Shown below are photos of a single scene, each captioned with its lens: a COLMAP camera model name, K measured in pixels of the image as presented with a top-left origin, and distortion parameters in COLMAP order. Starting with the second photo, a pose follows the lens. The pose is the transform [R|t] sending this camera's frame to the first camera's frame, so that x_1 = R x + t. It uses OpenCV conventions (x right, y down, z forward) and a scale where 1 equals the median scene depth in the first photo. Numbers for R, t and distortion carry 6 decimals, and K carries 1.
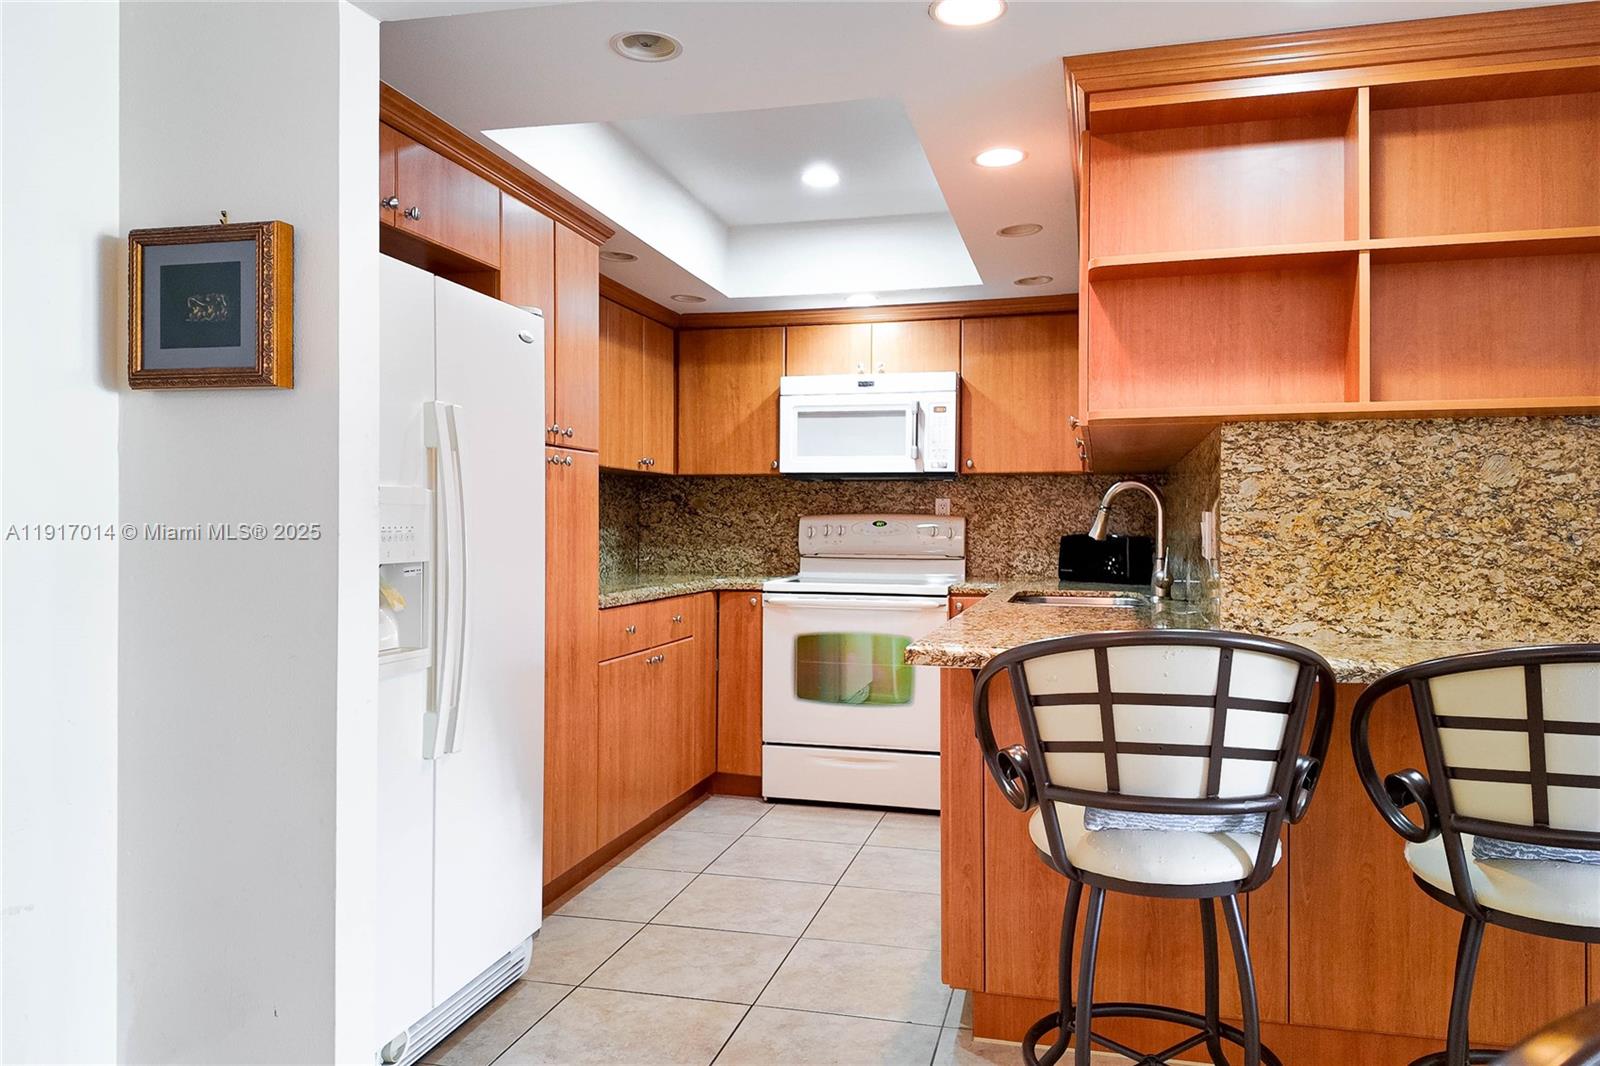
lens RADIAL K [[1128.8, 0, 795.3], [0, 1128.8, 527.3], [0, 0, 1]] dist [0.128354, -0.195622]
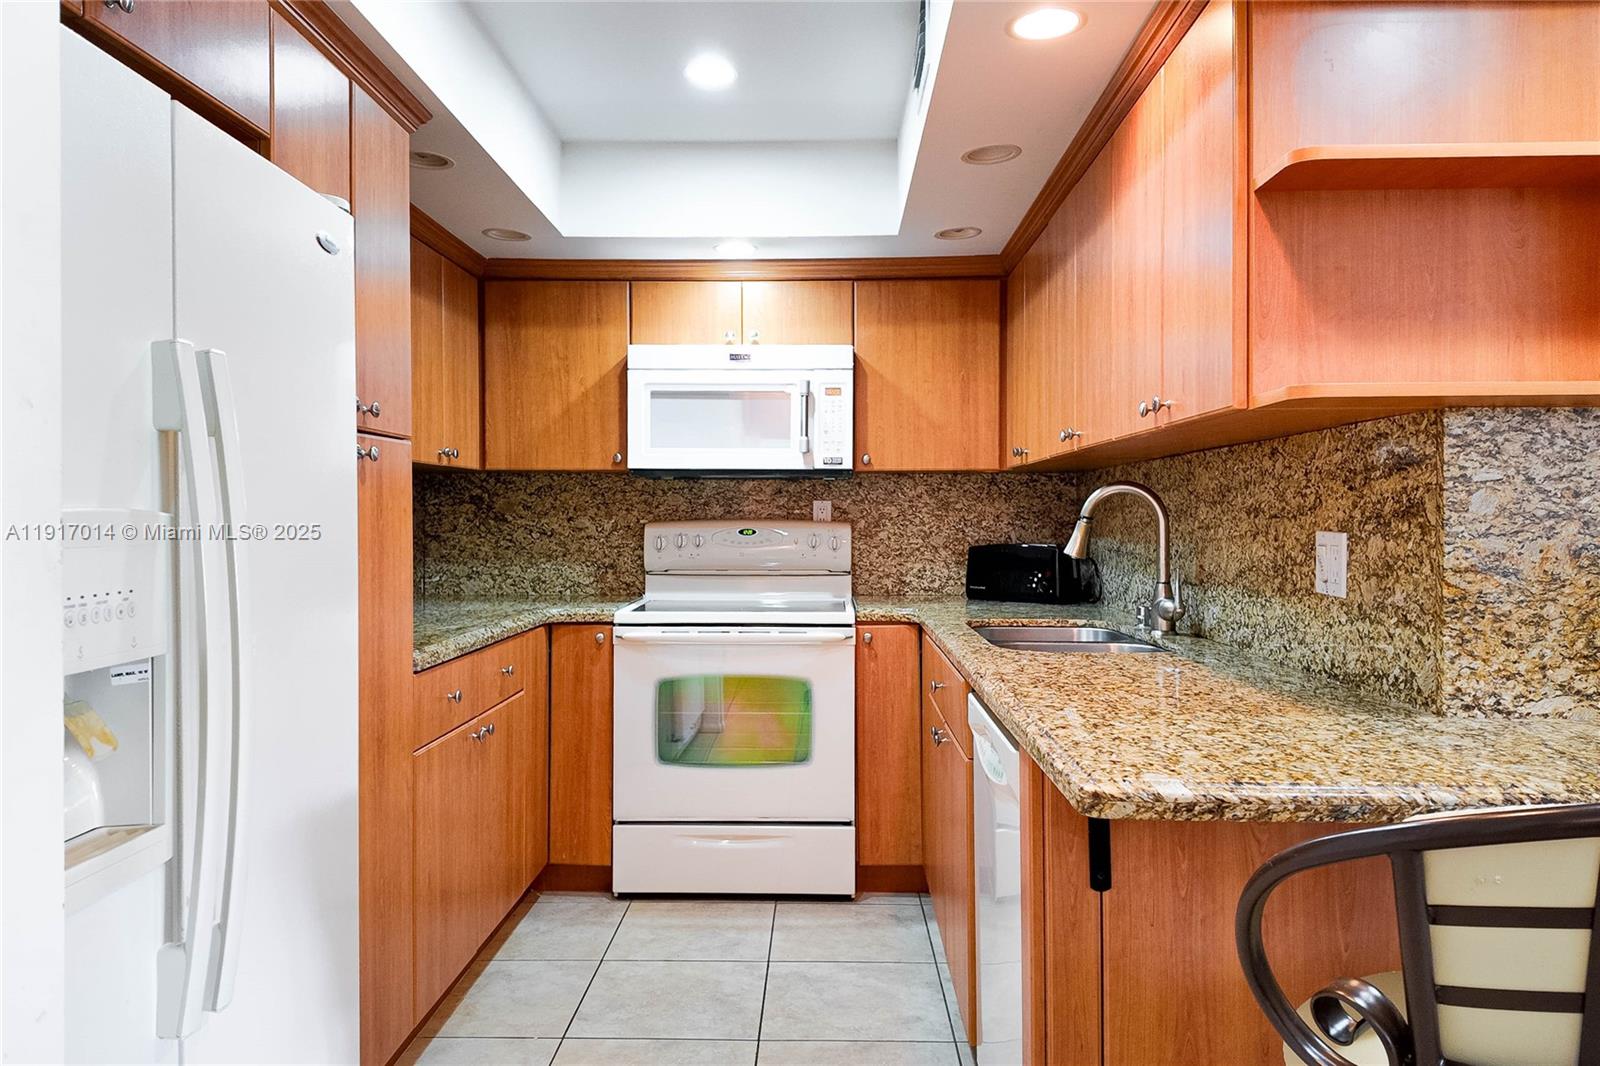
lens RADIAL K [[1139.3, 0, 802.7], [0, 1139.3, 525.9], [0, 0, 1]] dist [0.120470, -0.176409]
pose [[0.972854, -0.007258, 0.231307, -0.084140], [0.005679, 0.999956, 0.007492, -0.015110], [-0.231351, -0.005975, 0.972852, 0.221219]]
